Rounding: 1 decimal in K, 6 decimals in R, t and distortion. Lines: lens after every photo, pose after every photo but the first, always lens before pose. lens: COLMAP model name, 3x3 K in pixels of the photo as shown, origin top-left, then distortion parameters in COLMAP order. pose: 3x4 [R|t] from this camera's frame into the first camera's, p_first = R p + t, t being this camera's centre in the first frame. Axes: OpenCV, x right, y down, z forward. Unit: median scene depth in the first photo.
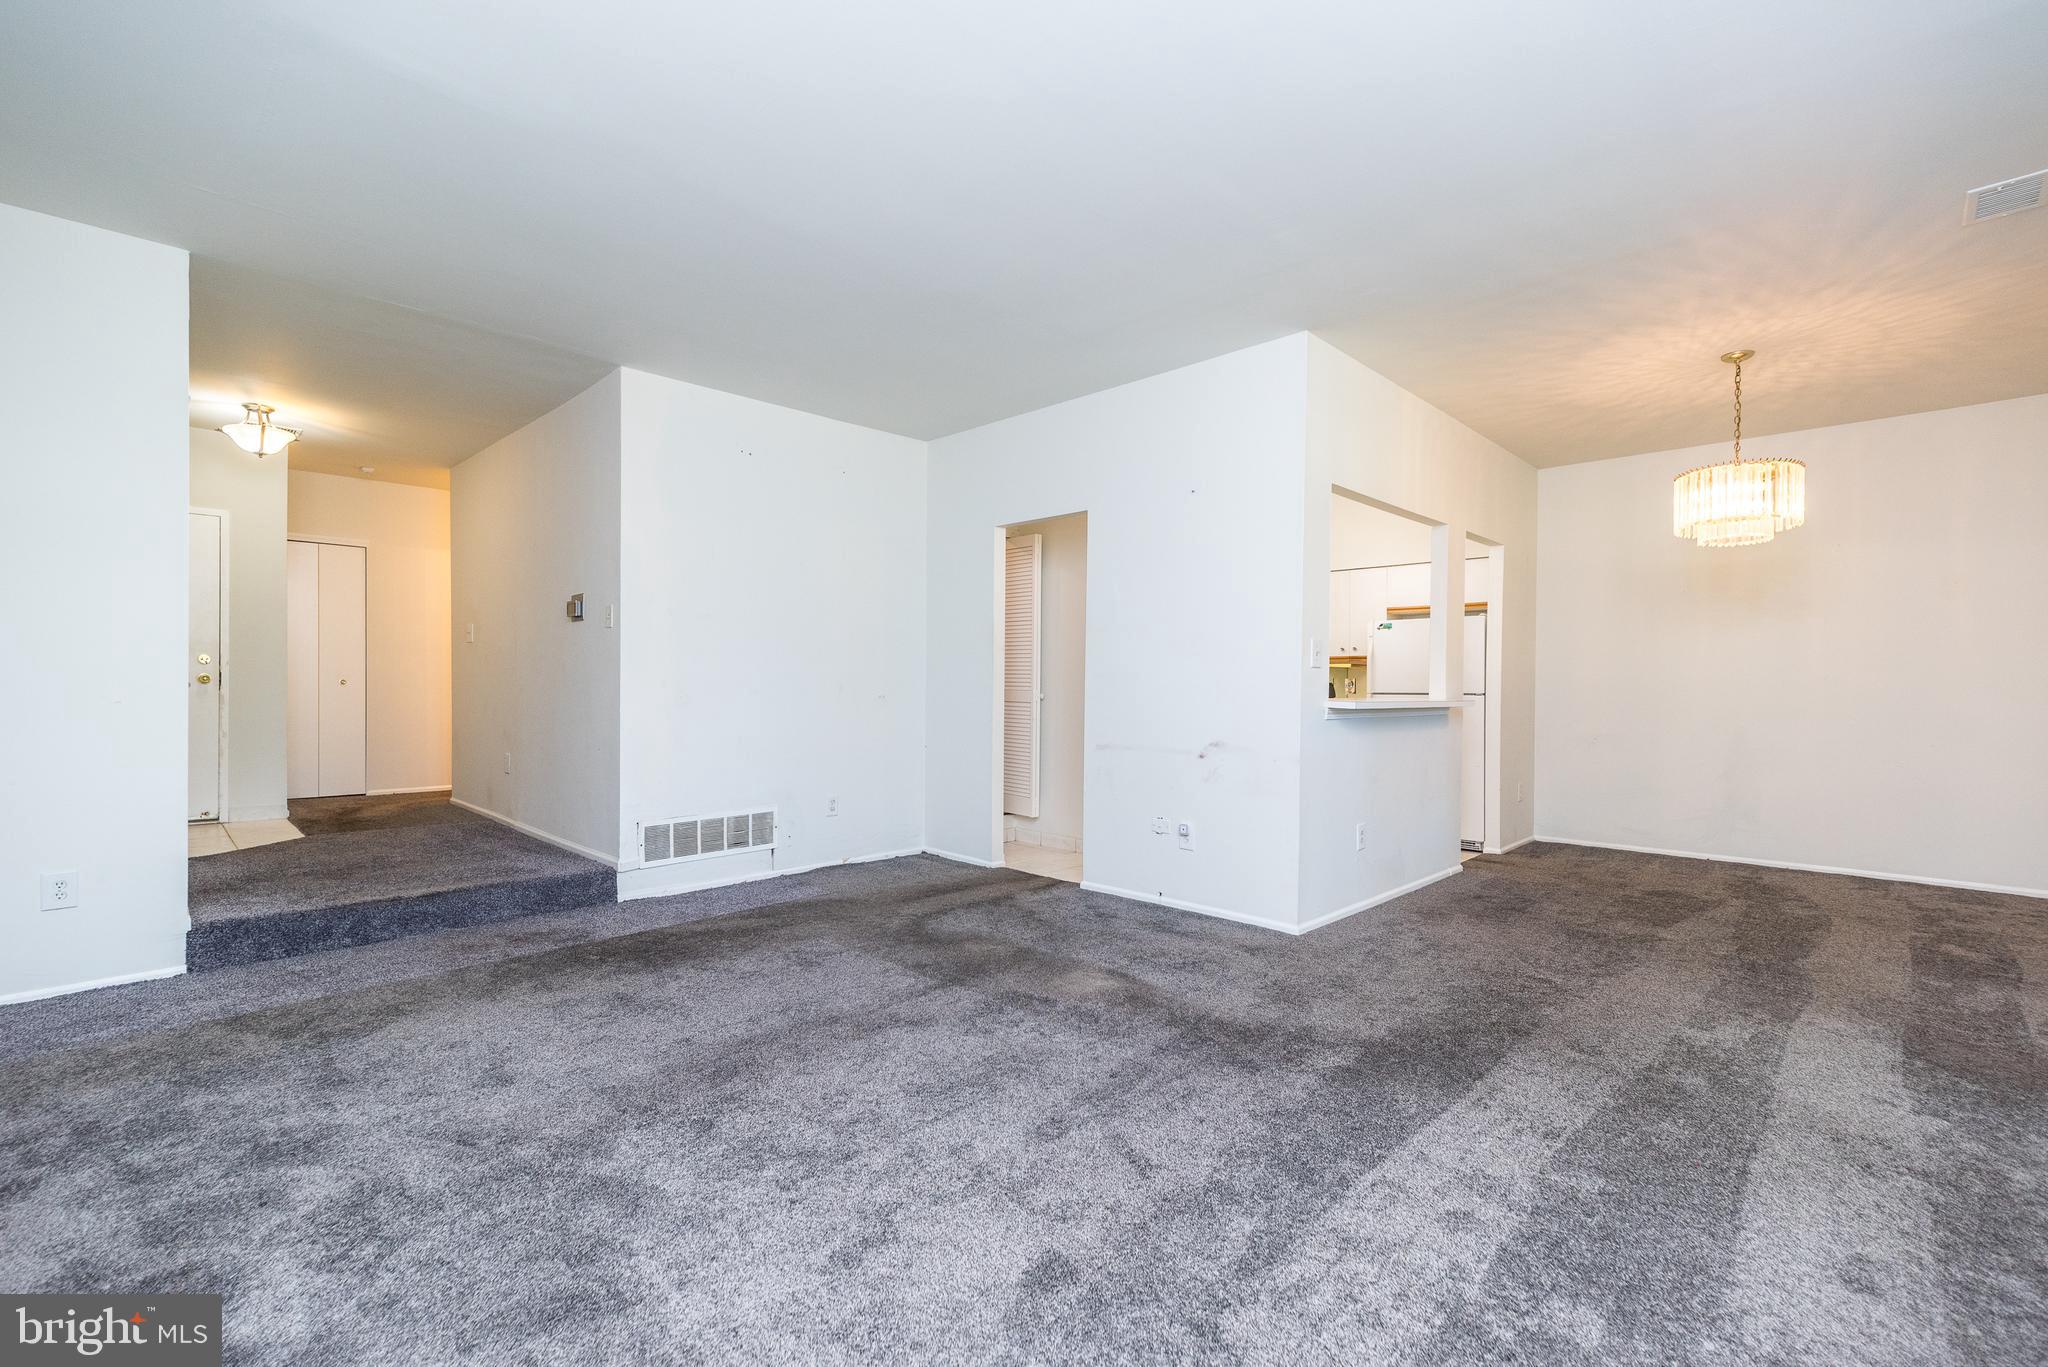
lens RADIAL K [[897.5, 0, 1022.6], [0, 897.5, 689.2], [0, 0, 1]] dist [0.014640, -0.001046]
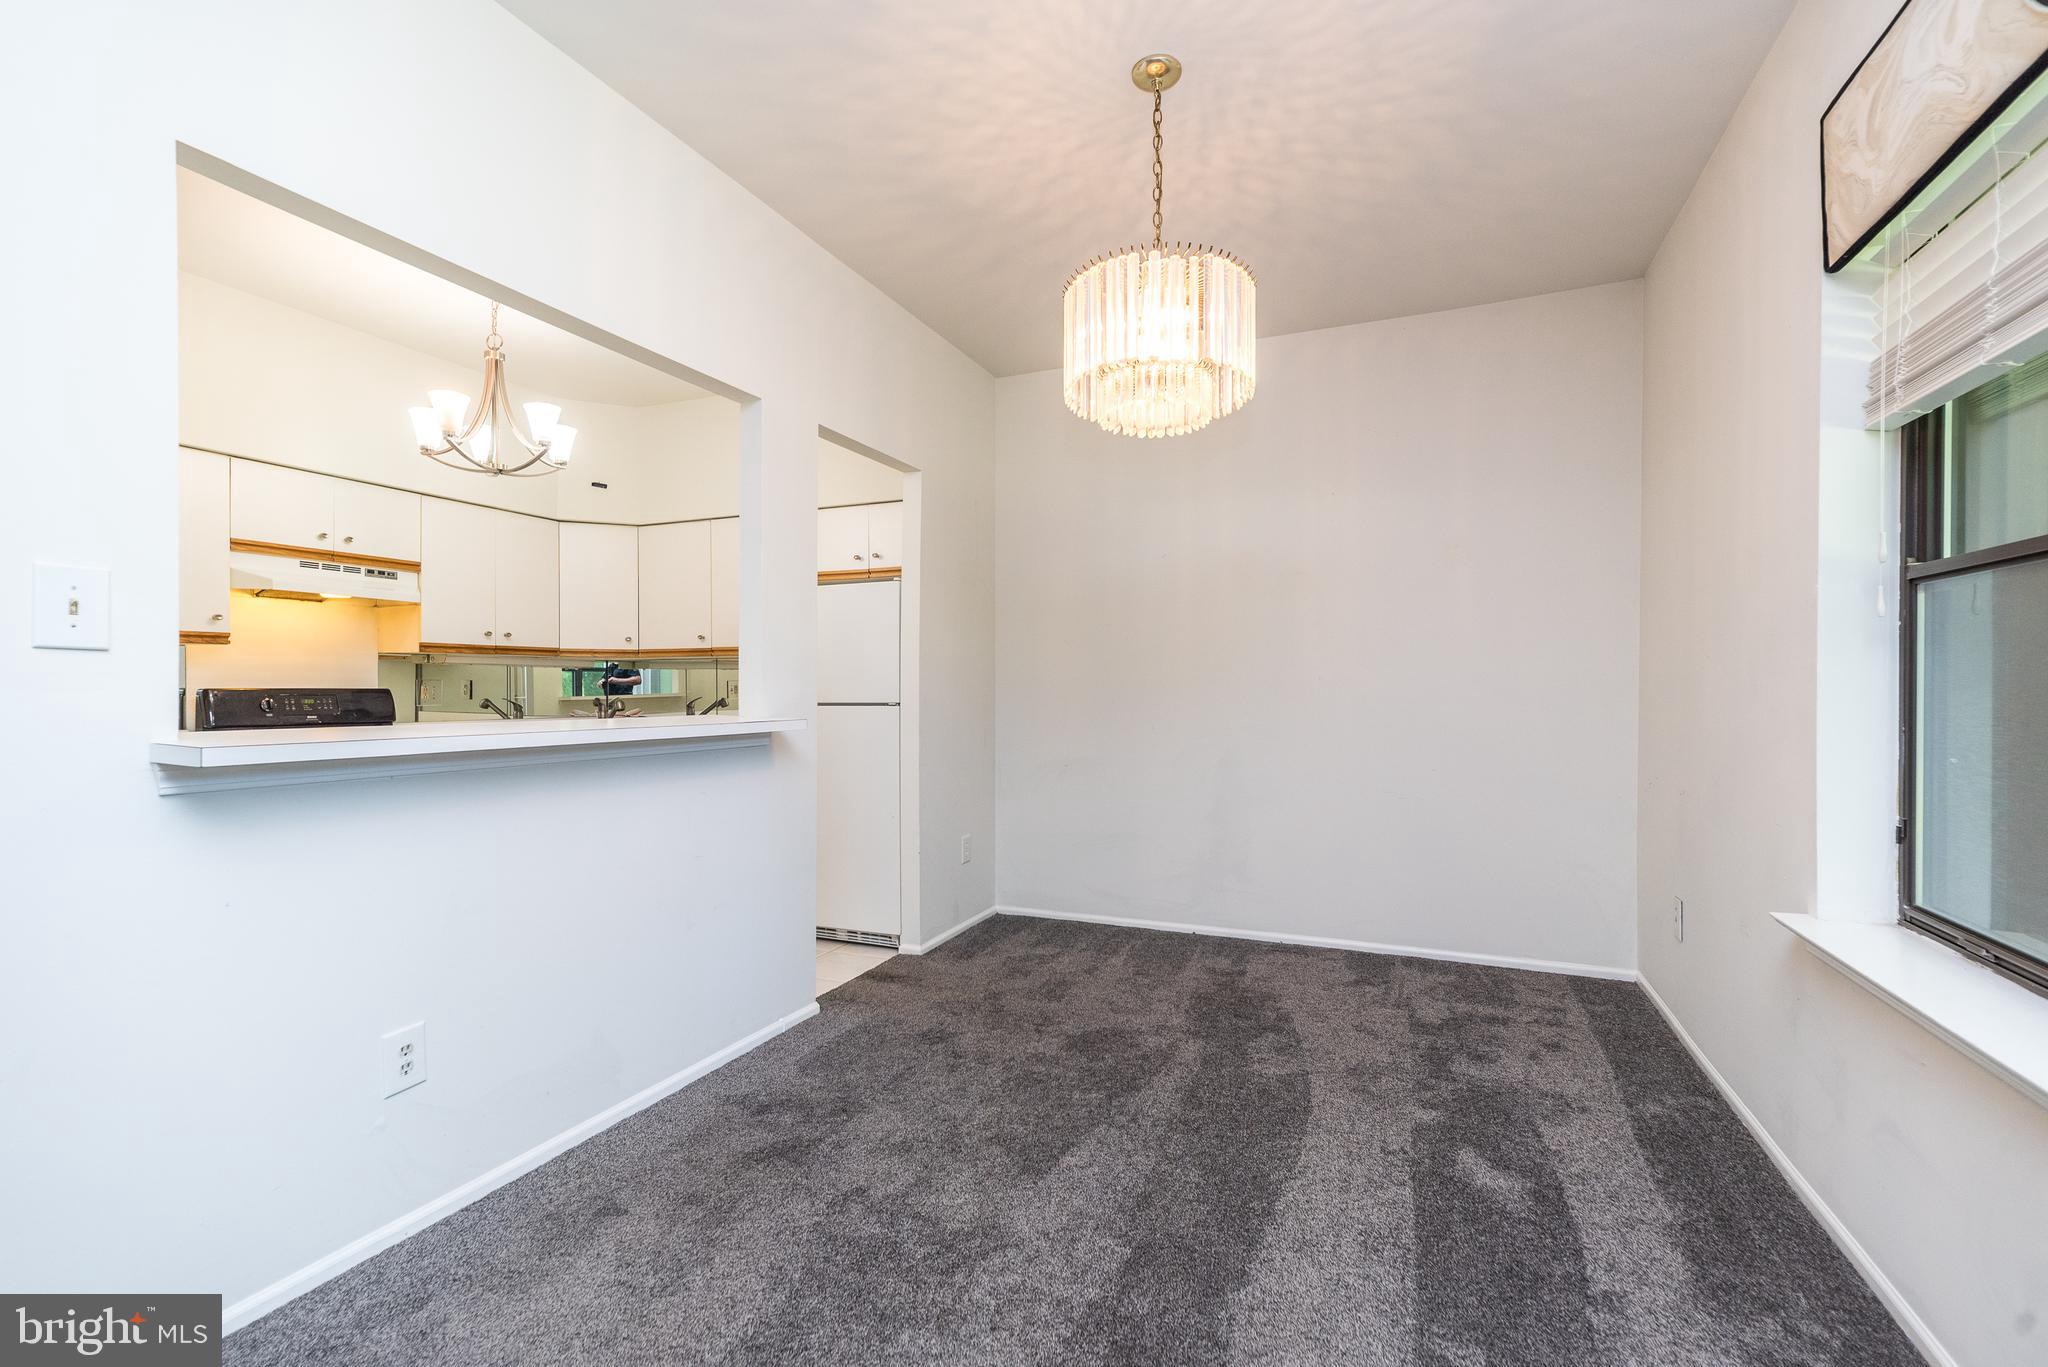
lens RADIAL K [[897.5, 0, 1021.7], [0, 897.5, 687.8], [0, 0, 1]] dist [0.014640, -0.001046]
pose [[0.931760, -0.008052, 0.362987, 0.403781], [0.009698, 0.999949, -0.002712, -0.004235], [-0.362946, 0.006048, 0.931790, 0.416889]]
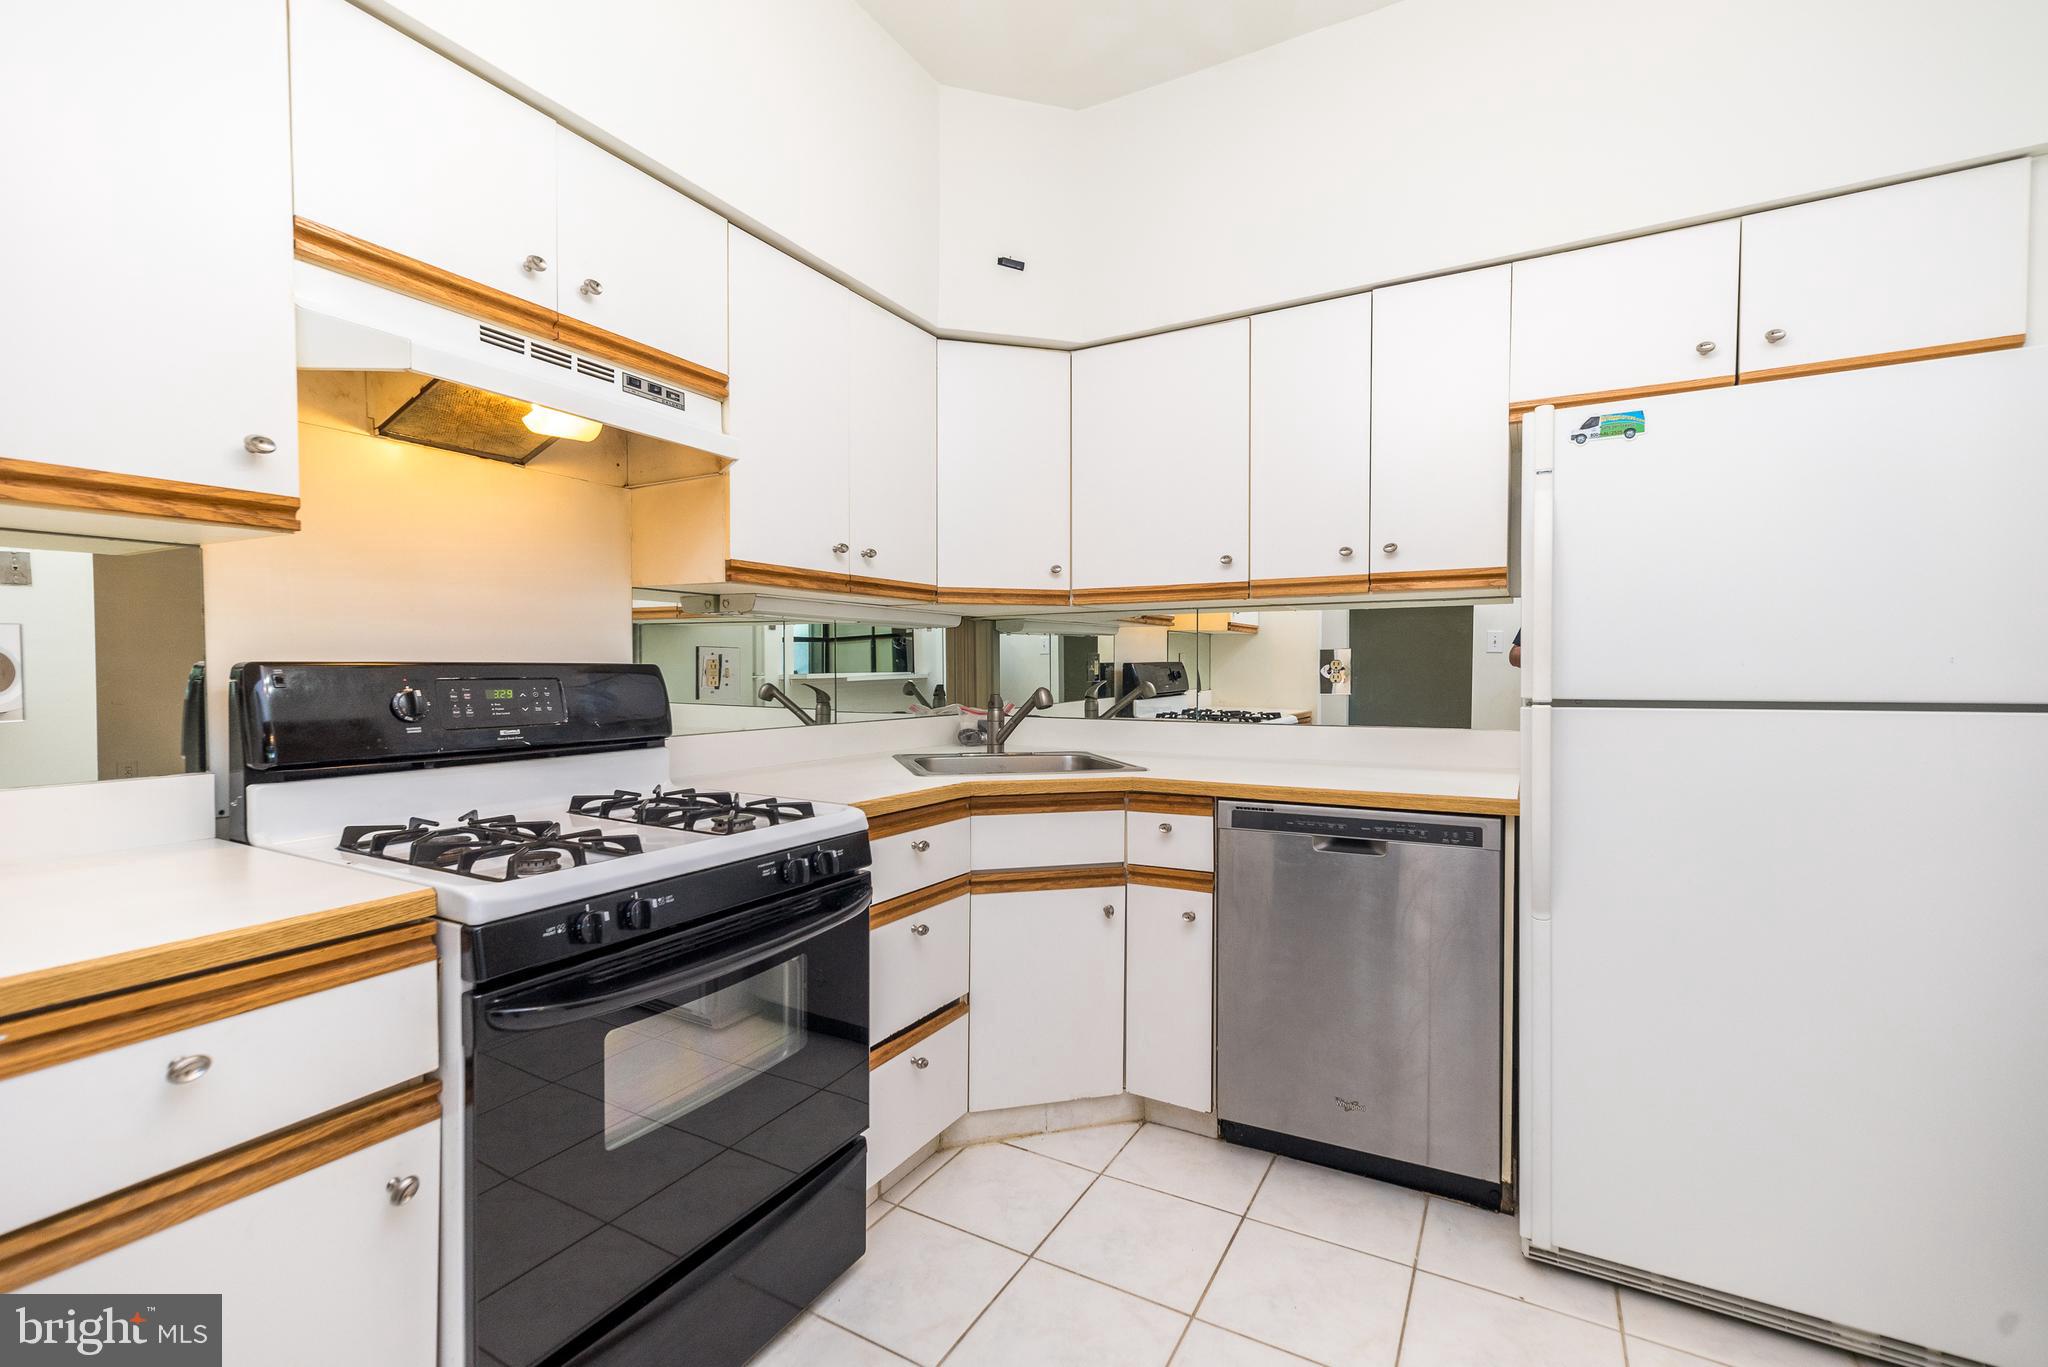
lens RADIAL K [[897.5, 0, 1029.4], [0, 897.5, 687.4], [0, 0, 1]] dist [0.014640, -0.001046]
pose [[0.966353, -0.013688, 0.256853, 0.225674], [0.008723, 0.999753, 0.020461, -0.007741], [-0.257070, -0.017532, 0.966234, 0.969324]]
